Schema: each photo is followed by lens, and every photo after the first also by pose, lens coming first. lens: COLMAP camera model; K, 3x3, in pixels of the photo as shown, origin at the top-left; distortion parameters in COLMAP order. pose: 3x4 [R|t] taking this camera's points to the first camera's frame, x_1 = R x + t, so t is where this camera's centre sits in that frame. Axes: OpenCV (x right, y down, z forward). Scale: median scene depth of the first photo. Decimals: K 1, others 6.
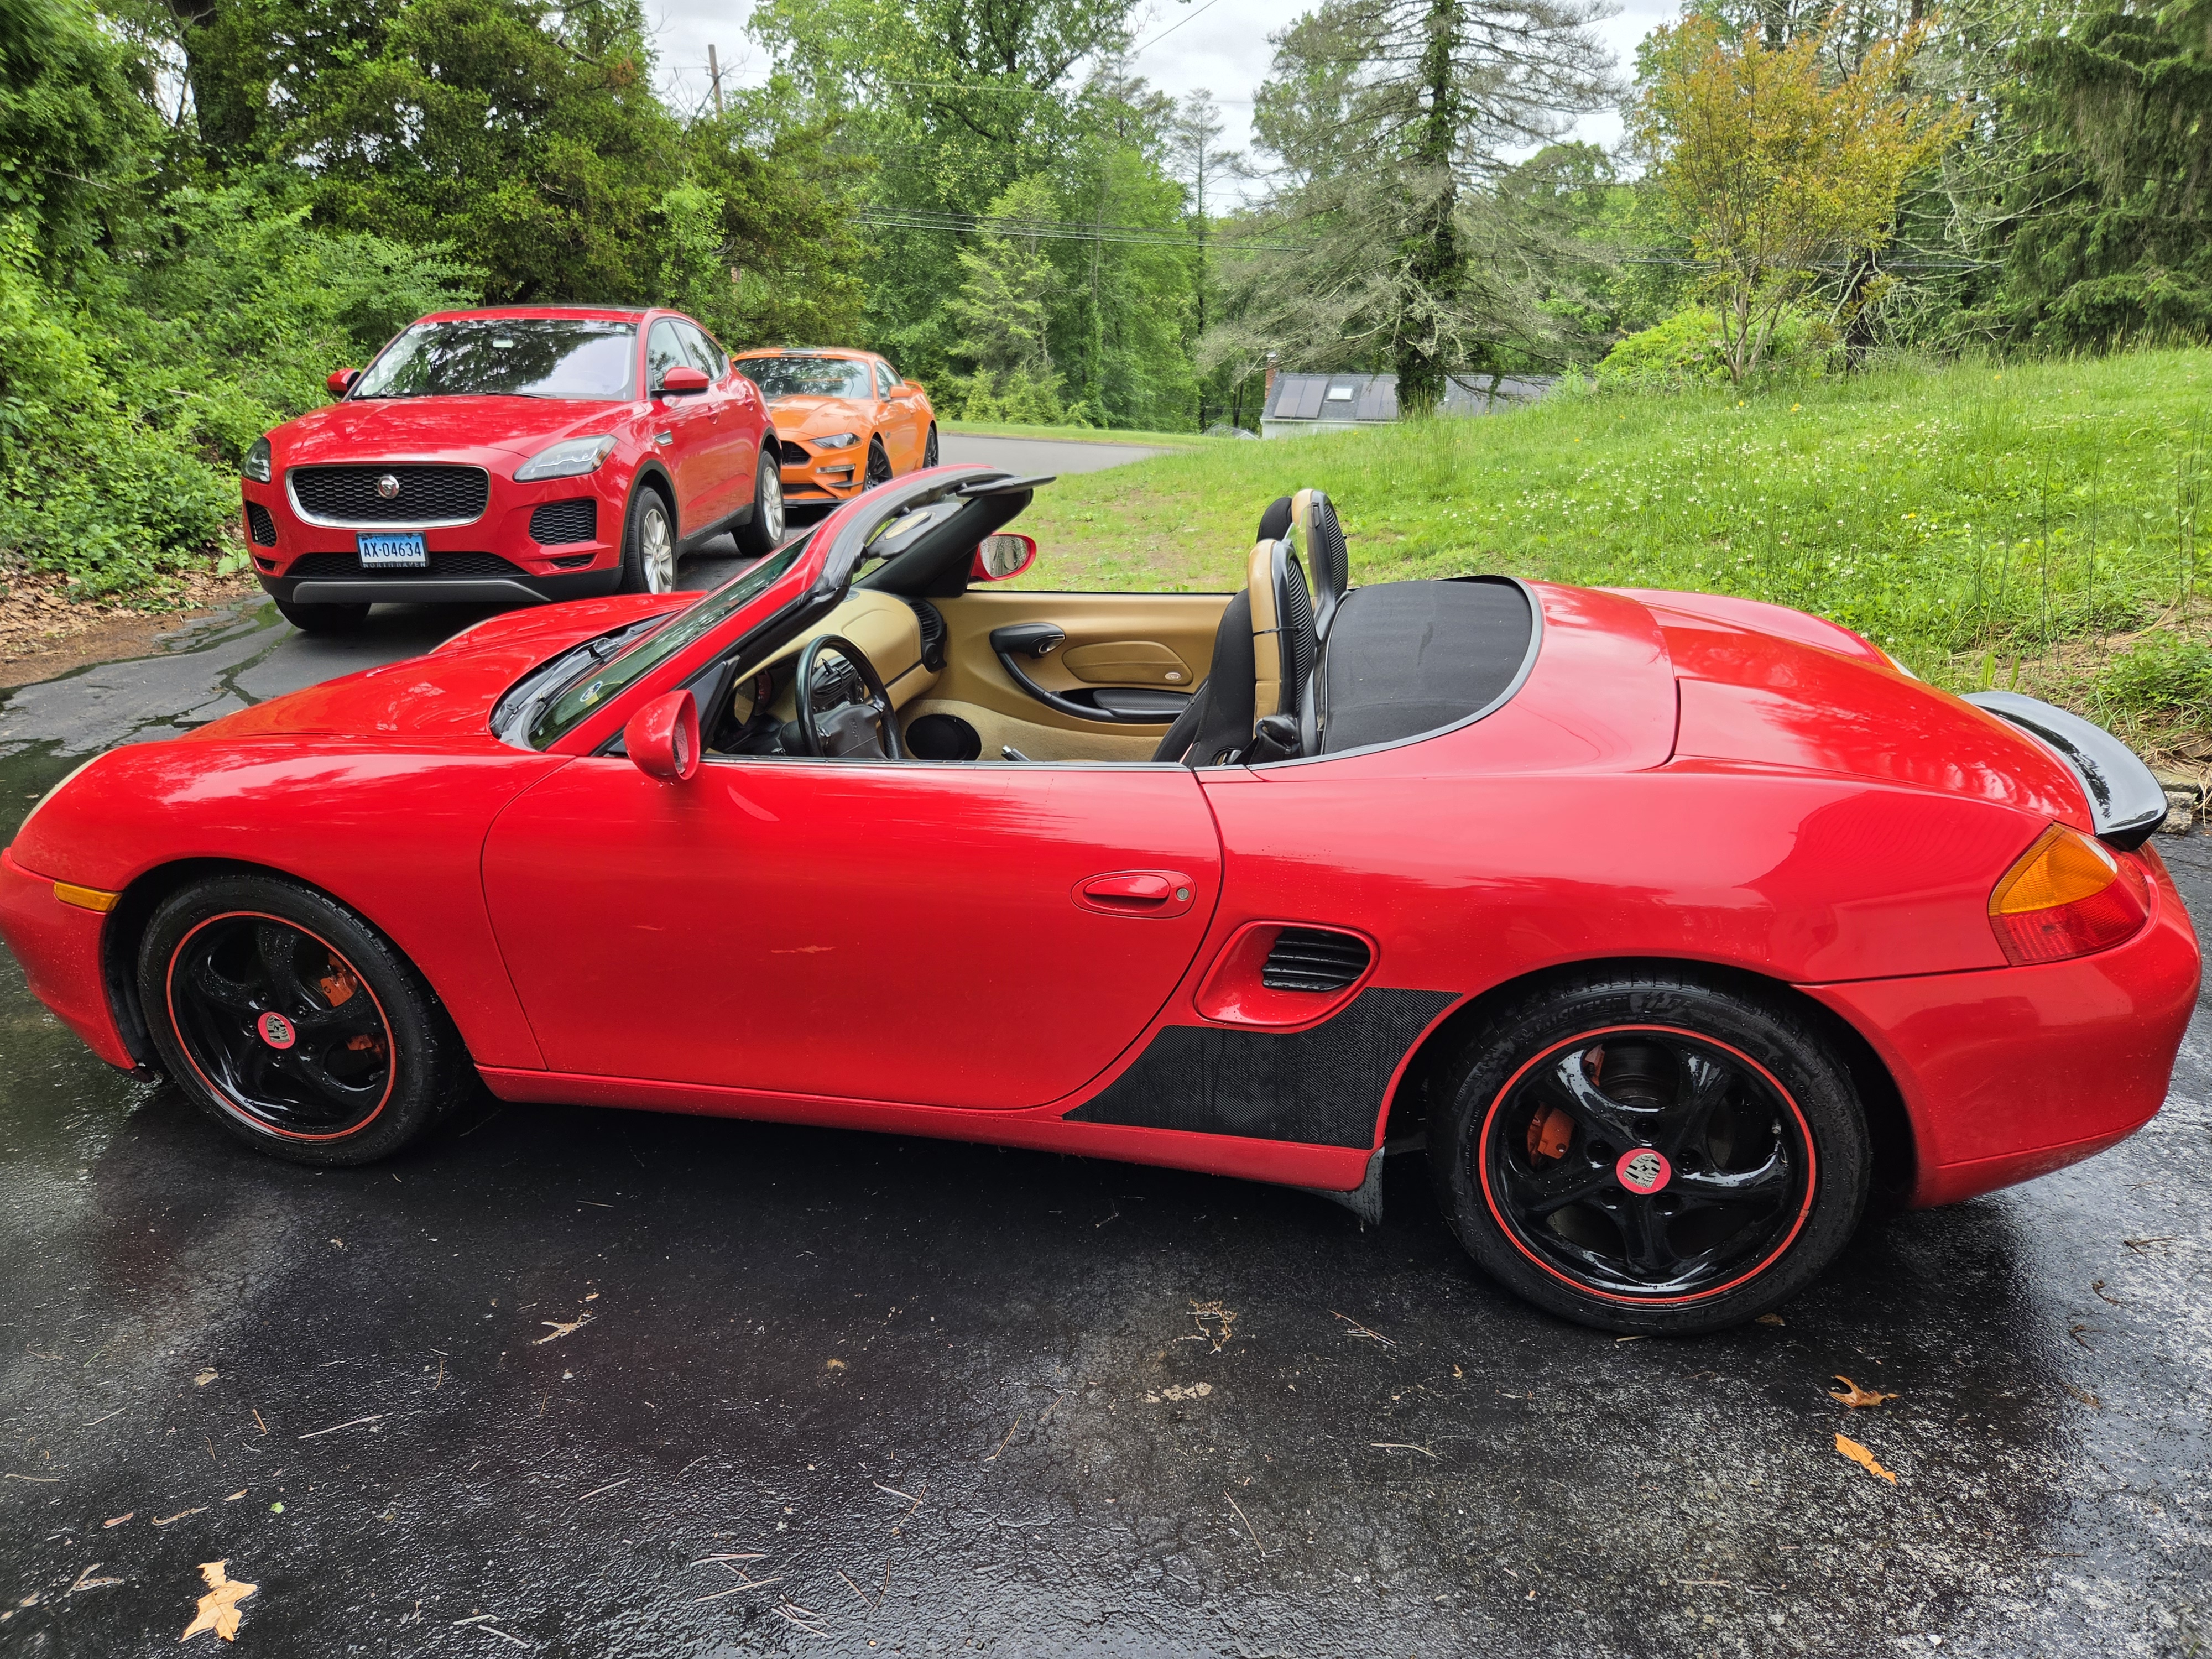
lens RADIAL K [[1532.0, 0, 1104.1], [0, 1532.0, 820.4], [0, 0, 1]] dist [0.070735, -0.054643]
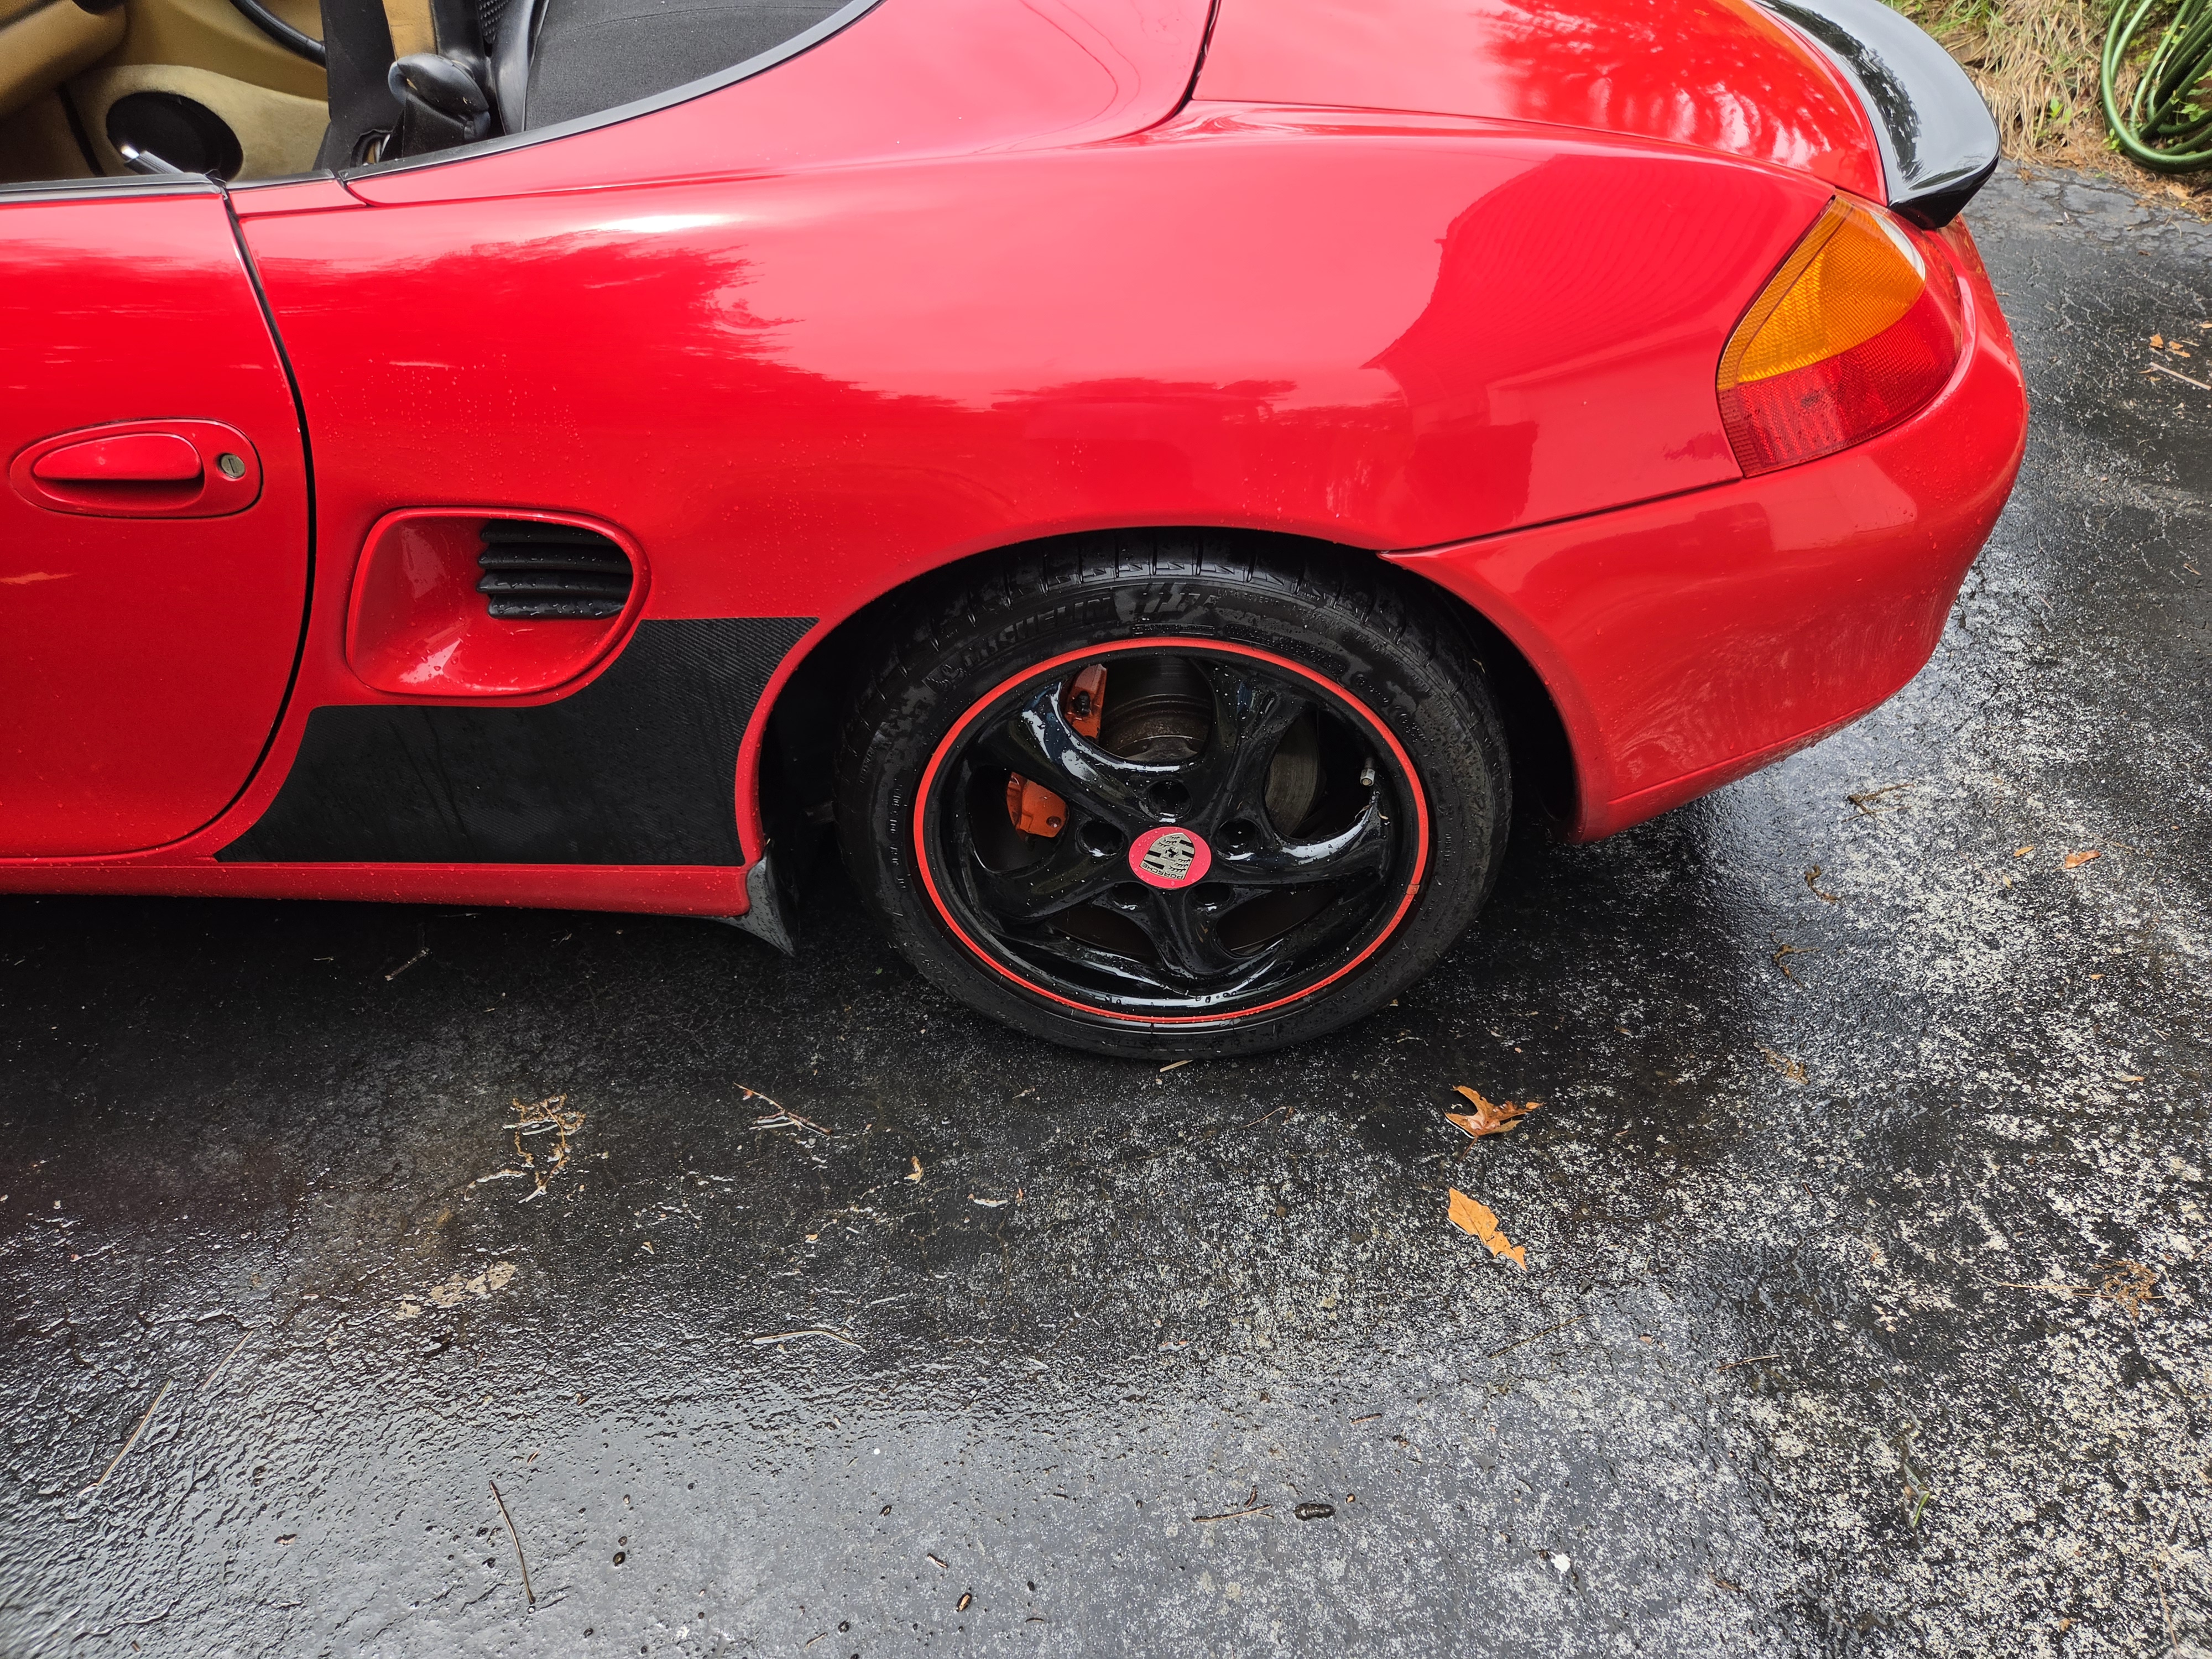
lens RADIAL K [[1532.0, 0, 1156.0], [0, 1532.0, 820.2], [0, 0, 1]] dist [0.070735, -0.054643]
pose [[0.978540, -0.133176, 0.157240, 0.254026], [0.065557, 0.924639, 0.375160, -0.016201], [-0.195352, -0.356800, 0.913527, 0.459246]]
